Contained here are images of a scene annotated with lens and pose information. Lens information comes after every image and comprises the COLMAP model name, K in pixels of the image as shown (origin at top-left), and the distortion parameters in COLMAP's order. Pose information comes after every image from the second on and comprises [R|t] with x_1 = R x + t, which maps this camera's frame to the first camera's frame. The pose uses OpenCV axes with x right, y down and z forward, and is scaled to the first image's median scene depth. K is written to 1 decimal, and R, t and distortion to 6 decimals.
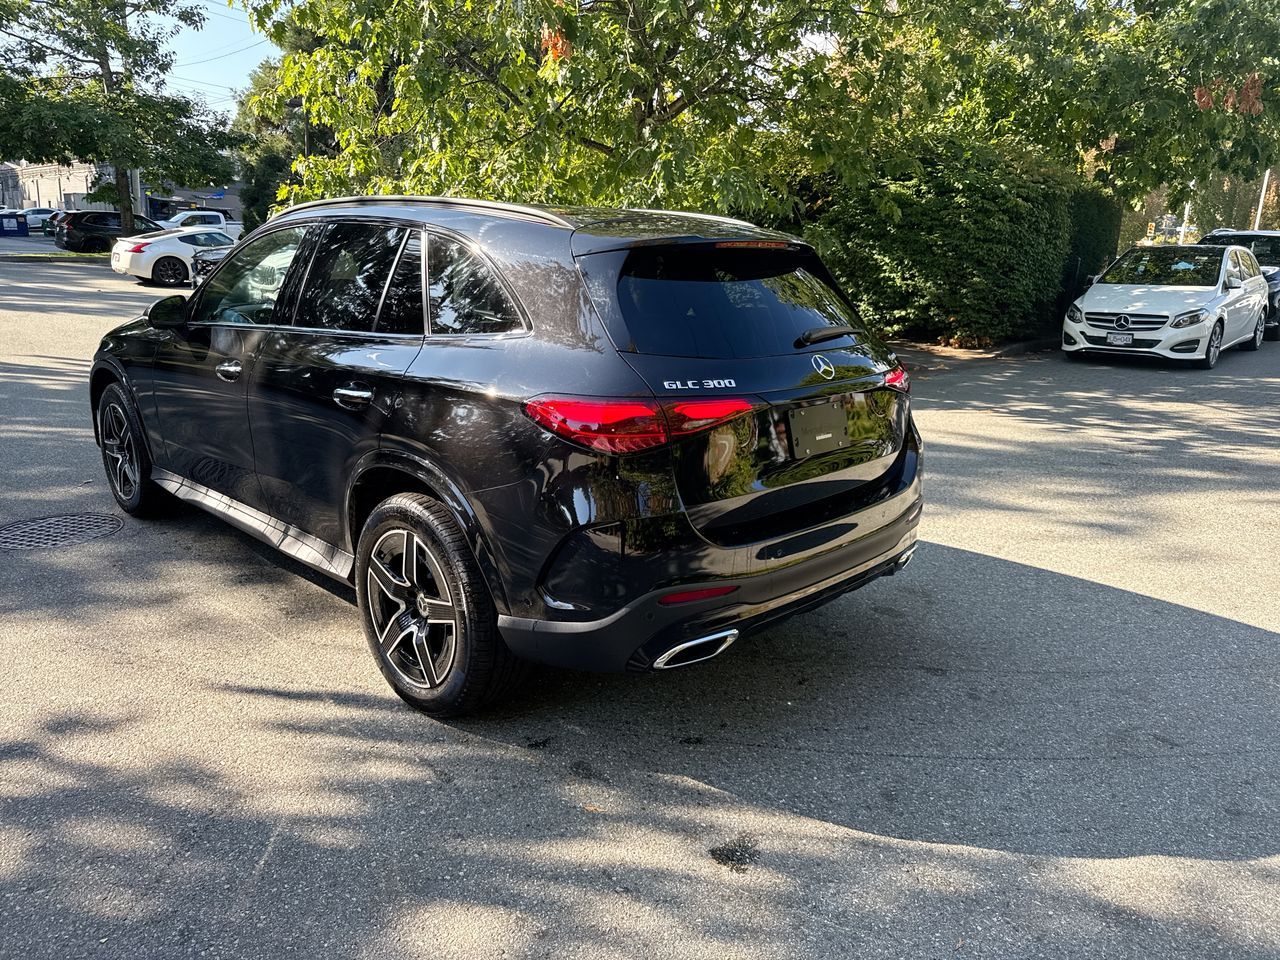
lens RADIAL K [[899.5, 0, 621.3], [0, 899.5, 470.5], [0, 0, 1]] dist [0.028970, -0.039302]
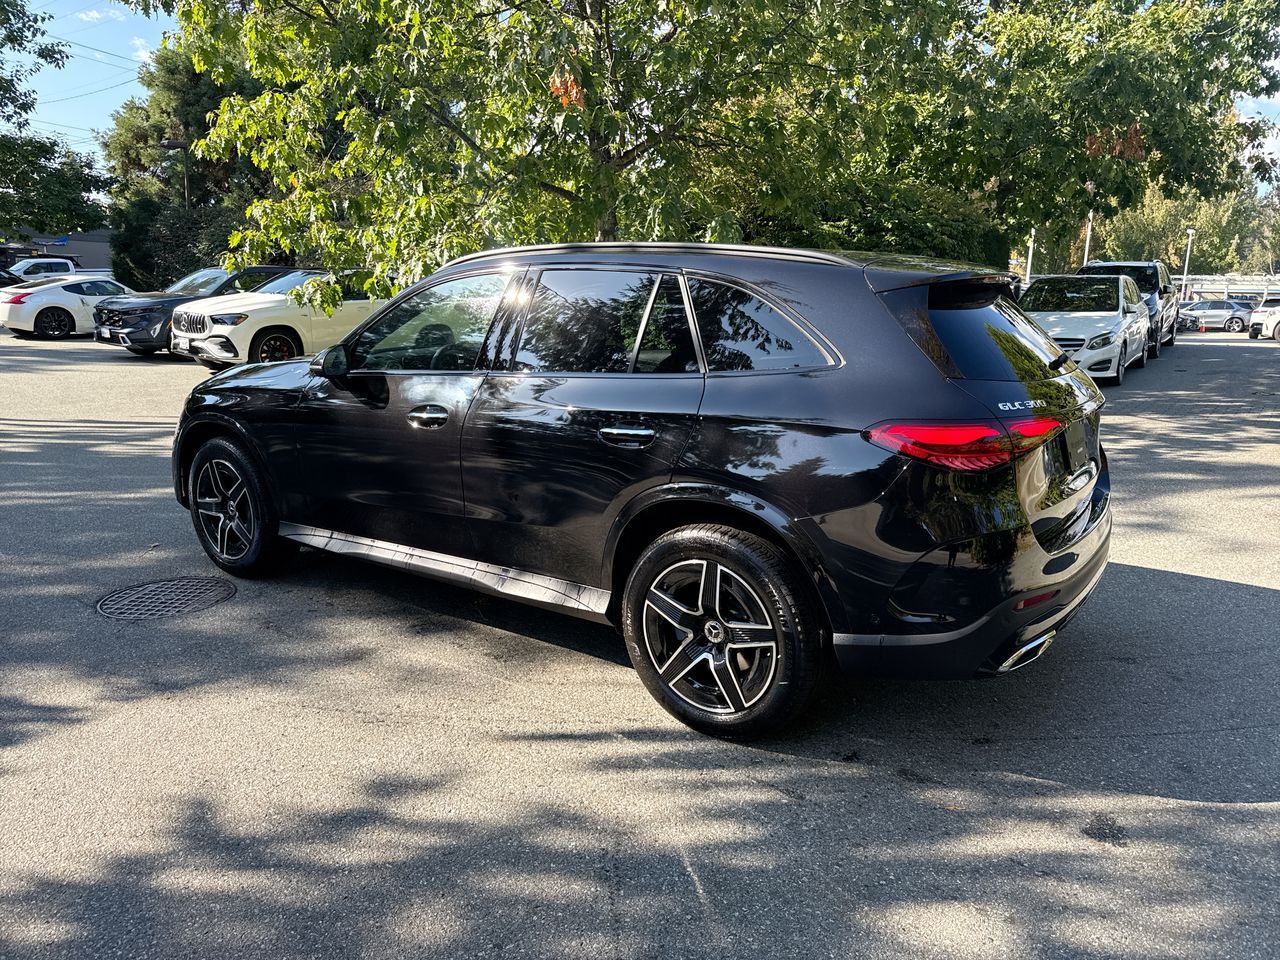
lens RADIAL K [[899.5, 0, 606.3], [0, 899.5, 476.2], [0, 0, 1]] dist [0.028970, -0.039302]
pose [[0.986457, -0.052058, 0.155536, -0.294657], [0.057445, 0.997888, -0.030339, -0.004361], [-0.153628, 0.038863, 0.987364, -0.004734]]
